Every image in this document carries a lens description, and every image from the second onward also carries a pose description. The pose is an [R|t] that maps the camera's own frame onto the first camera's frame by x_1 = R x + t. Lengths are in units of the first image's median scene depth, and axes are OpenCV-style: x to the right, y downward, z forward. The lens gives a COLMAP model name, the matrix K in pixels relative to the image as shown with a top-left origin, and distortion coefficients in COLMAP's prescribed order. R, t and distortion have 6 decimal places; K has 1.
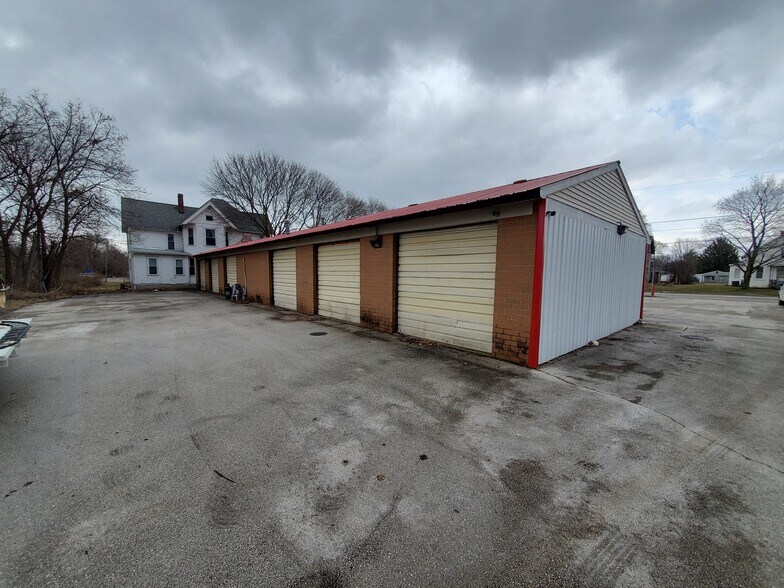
lens RADIAL K [[311.4, 0, 392.0], [0, 311.4, 301.0], [0, 0, 1]] dist [0.001357, -0.000371]
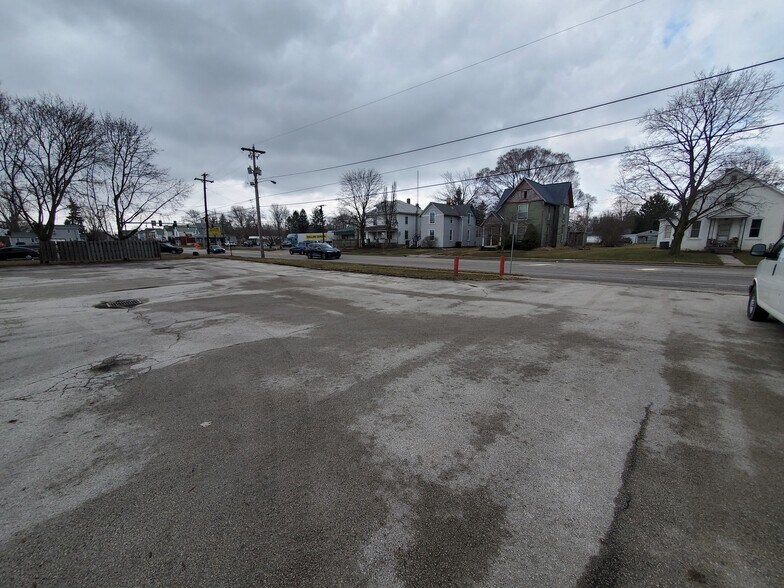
lens RADIAL K [[311.4, 0, 392.0], [0, 311.4, 301.0], [0, 0, 1]] dist [0.001357, -0.000371]
pose [[0.993868, -0.038189, 0.103768, 1.992664], [0.026955, 0.993831, 0.107581, -0.113933], [-0.107237, -0.104124, 0.988766, 1.713208]]
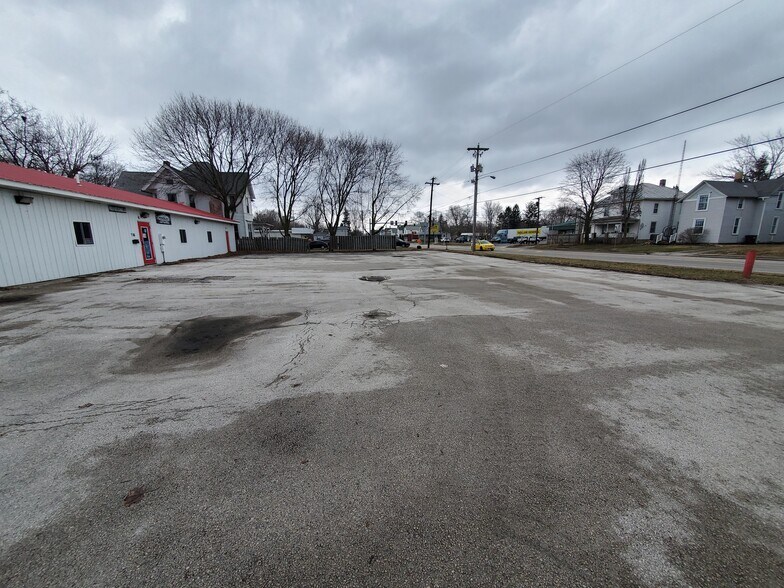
lens RADIAL K [[311.4, 0, 392.0], [0, 311.4, 301.0], [0, 0, 1]] dist [0.001357, -0.000371]
pose [[0.865319, 0.078183, -0.495086, 1.952314], [-0.023547, 0.993010, 0.115658, -0.074342], [0.500668, -0.088423, 0.861112, 1.682854]]
